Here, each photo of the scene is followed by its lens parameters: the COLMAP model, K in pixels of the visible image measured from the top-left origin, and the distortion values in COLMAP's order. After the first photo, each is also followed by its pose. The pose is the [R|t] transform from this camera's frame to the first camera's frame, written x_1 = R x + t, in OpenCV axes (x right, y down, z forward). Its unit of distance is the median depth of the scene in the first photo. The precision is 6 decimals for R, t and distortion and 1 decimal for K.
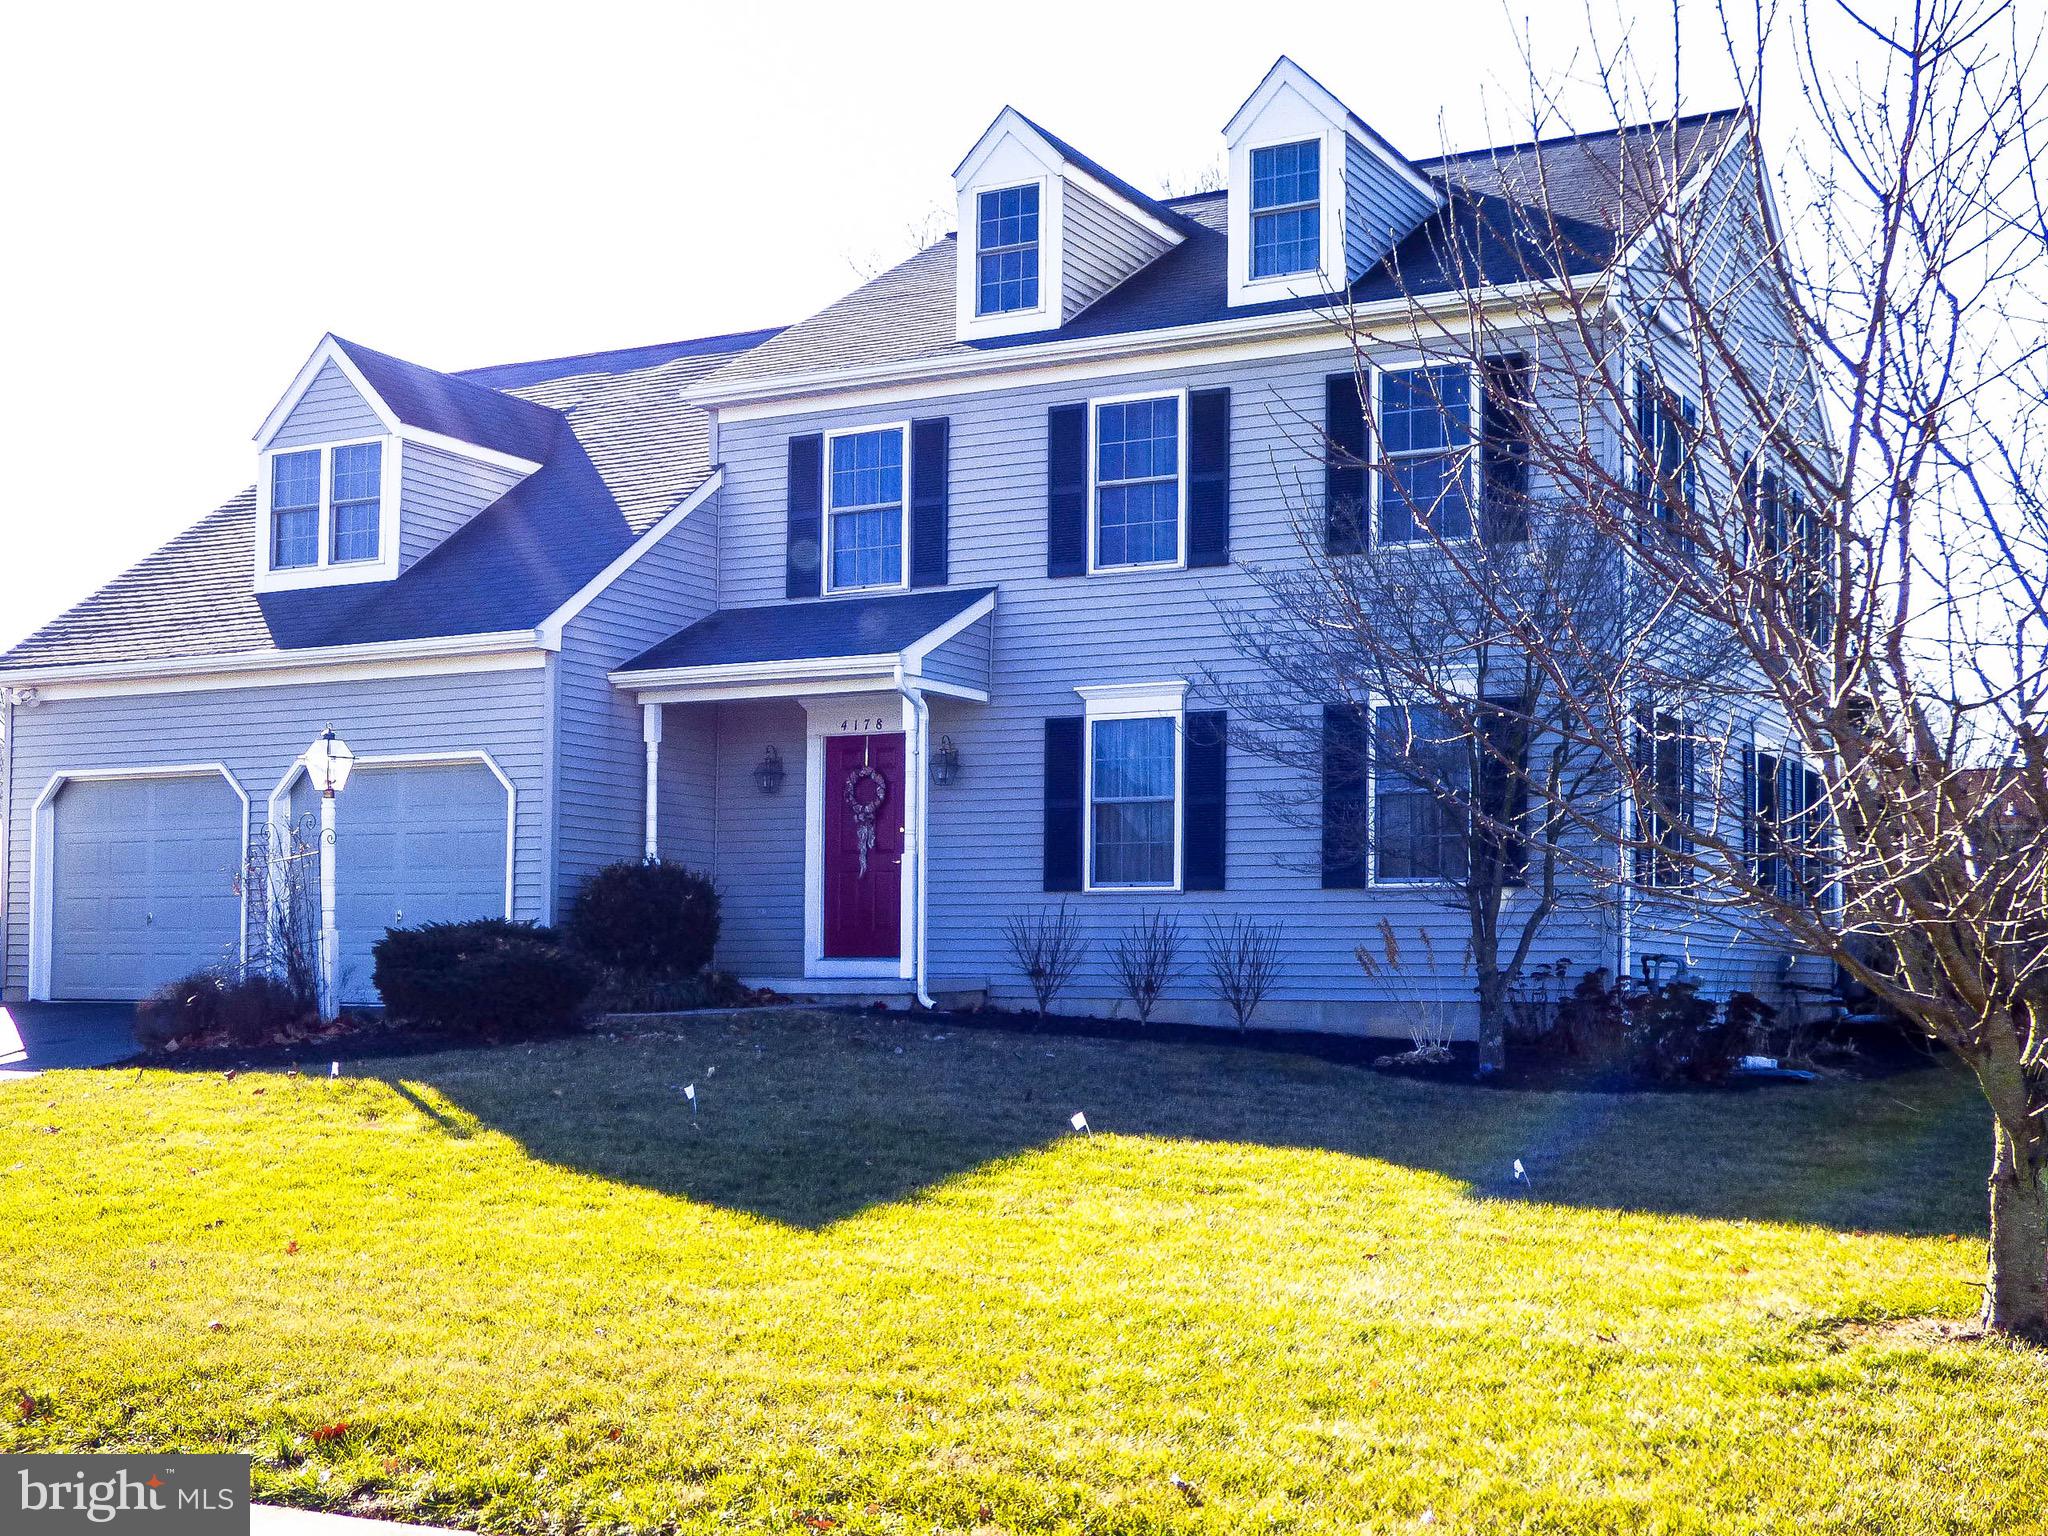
lens RADIAL K [[2468.1, 0, 1024.0], [0, 2468.1, 768.0], [0, 0, 1]] dist [0.007807, -0.005444]
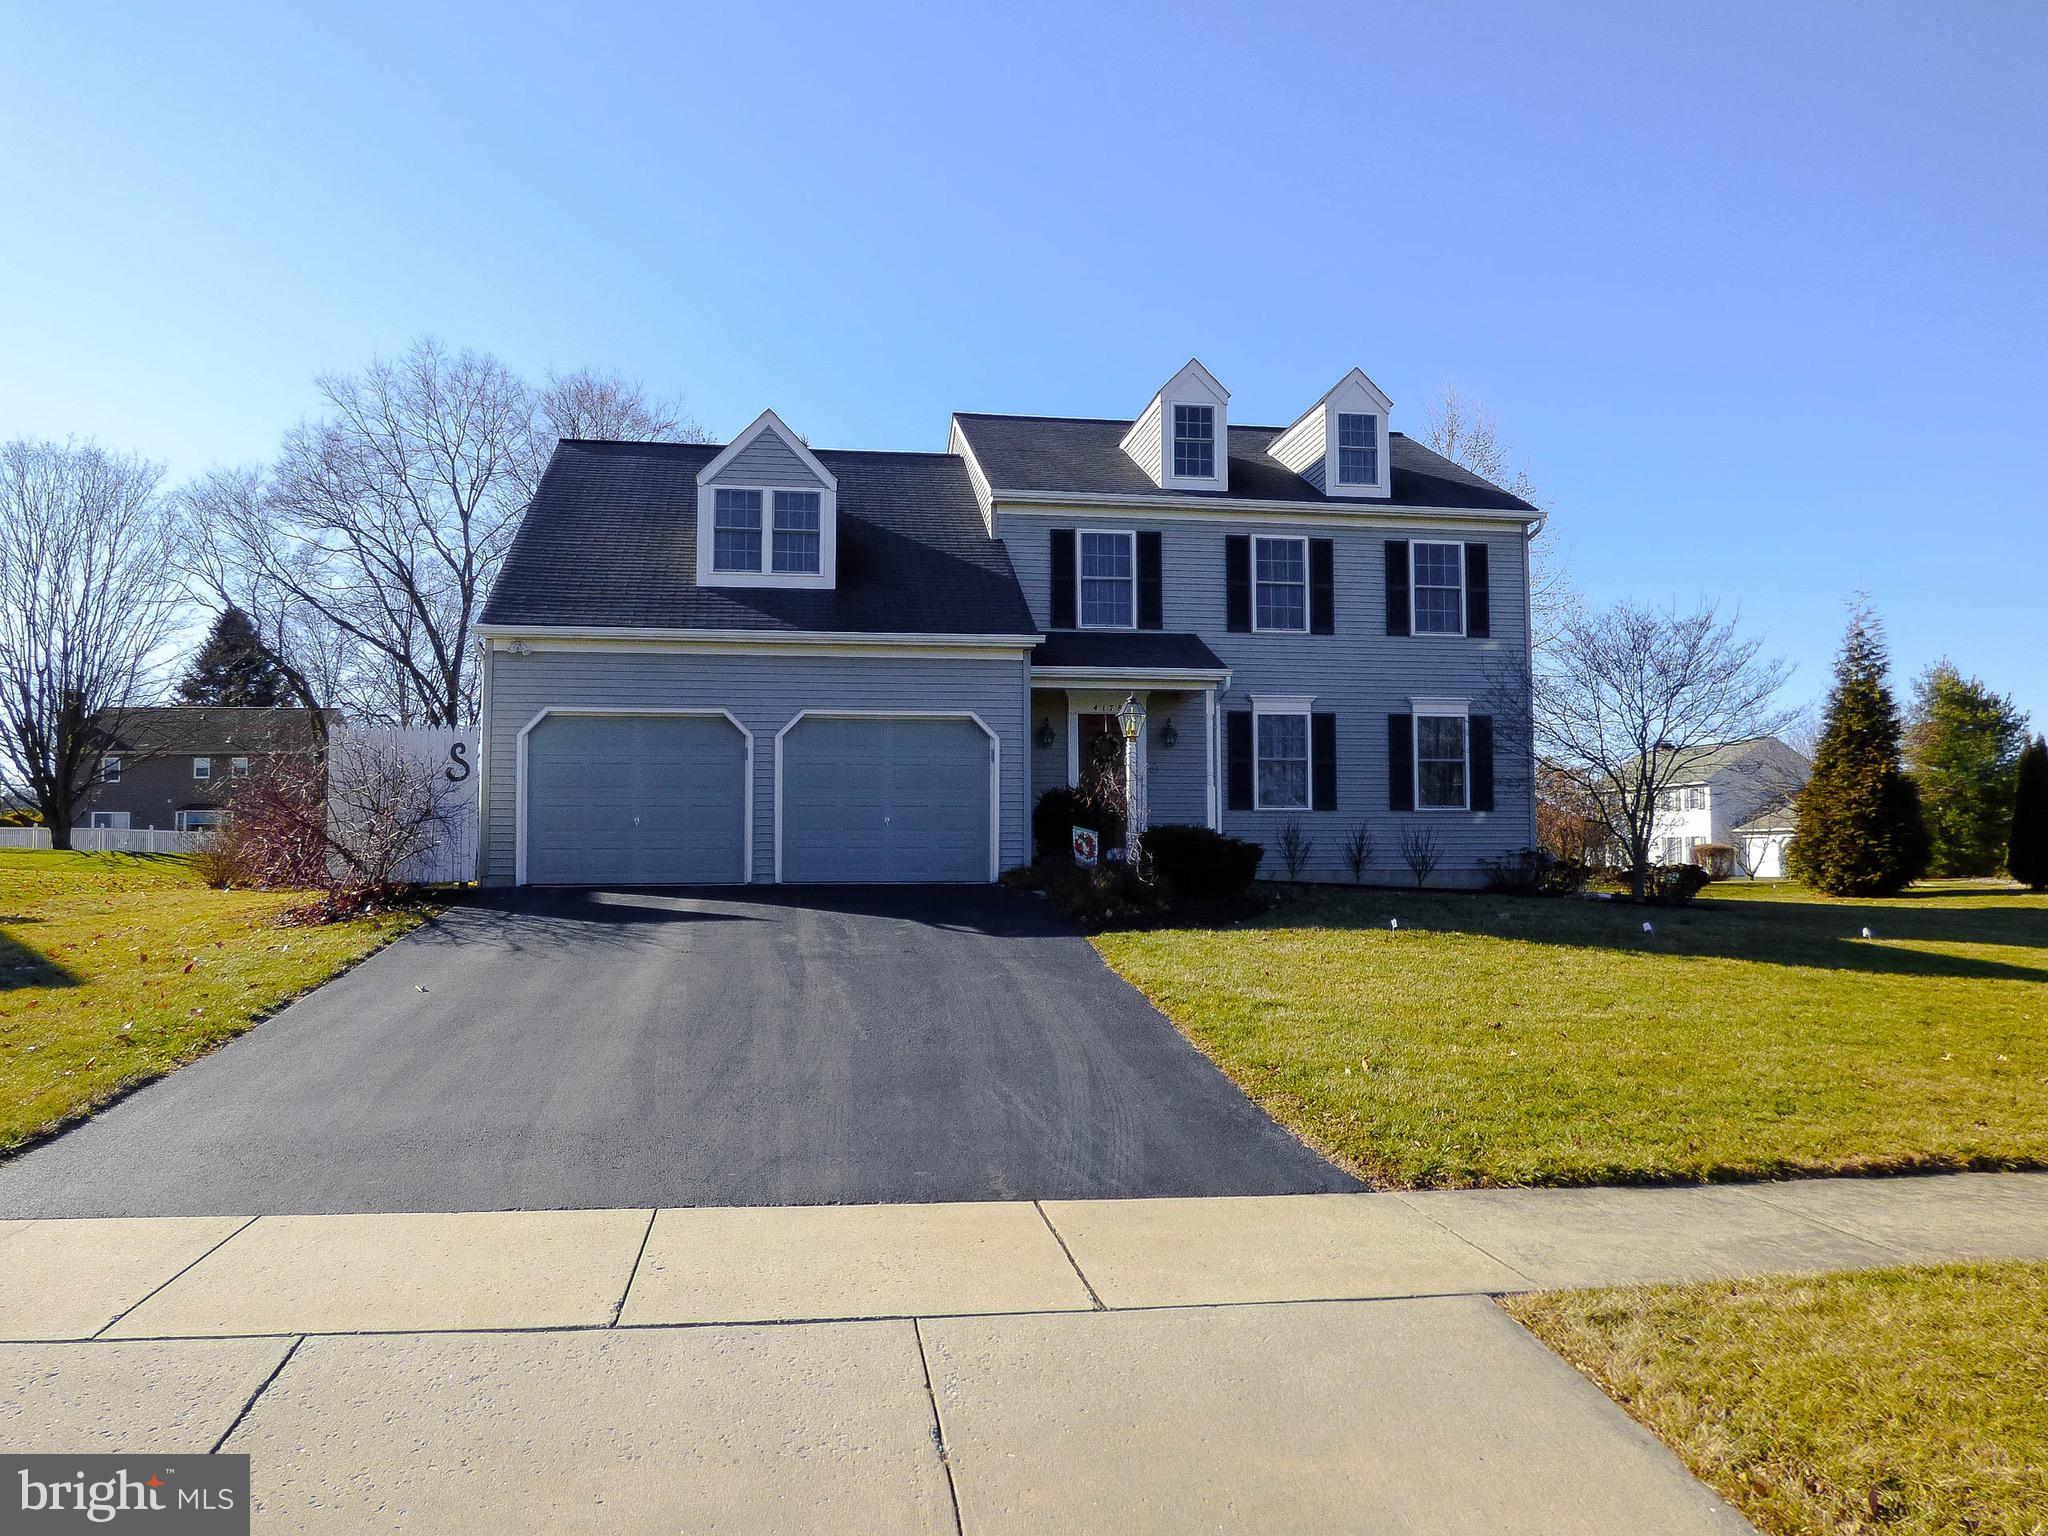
lens RADIAL K [[1272.4, 0, 940.6], [0, 1272.4, 764.3], [0, 0, 1]] dist [-0.022224, 0.000209]
pose [[0.815116, 0.032356, 0.578394, -0.688615], [-0.041390, 0.999140, 0.002436, 0.024225], [-0.577817, -0.025925, 0.815754, 0.380023]]
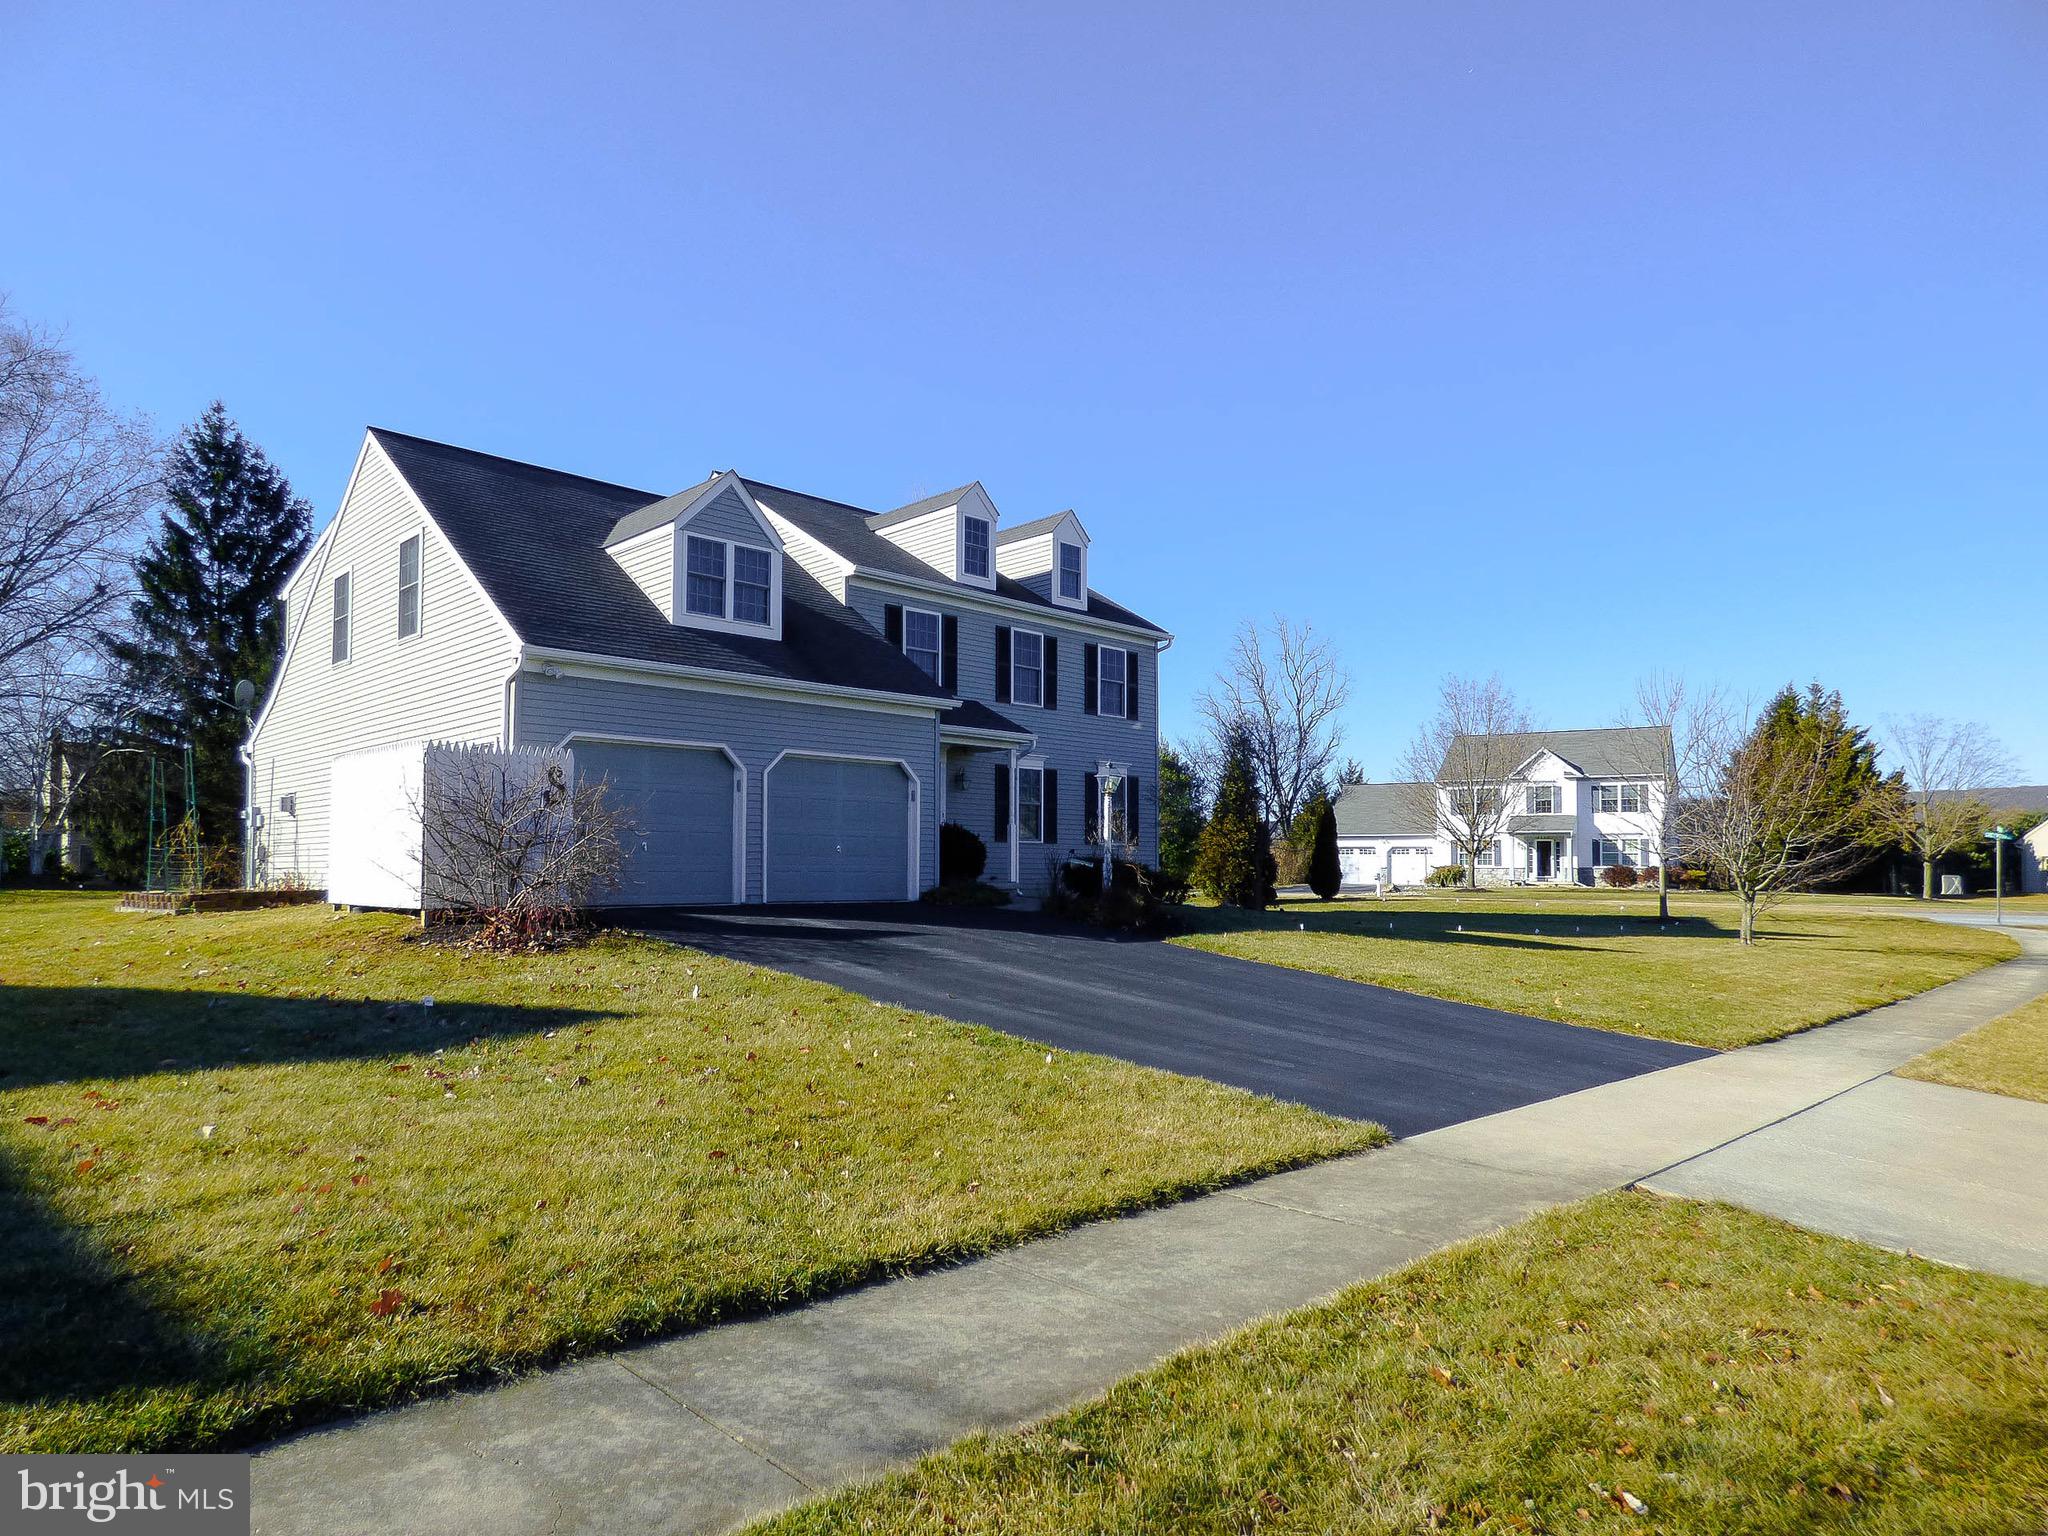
lens RADIAL K [[1259.7, 0, 1024.0], [0, 1259.7, 768.0], [0, 0, 1]] dist [0.027027, -0.001860]
pose [[0.280179, 0.072218, 0.957227, -1.091846], [-0.077084, 0.995639, -0.052553, 0.042415], [-0.956848, -0.059063, 0.284524, 0.653835]]
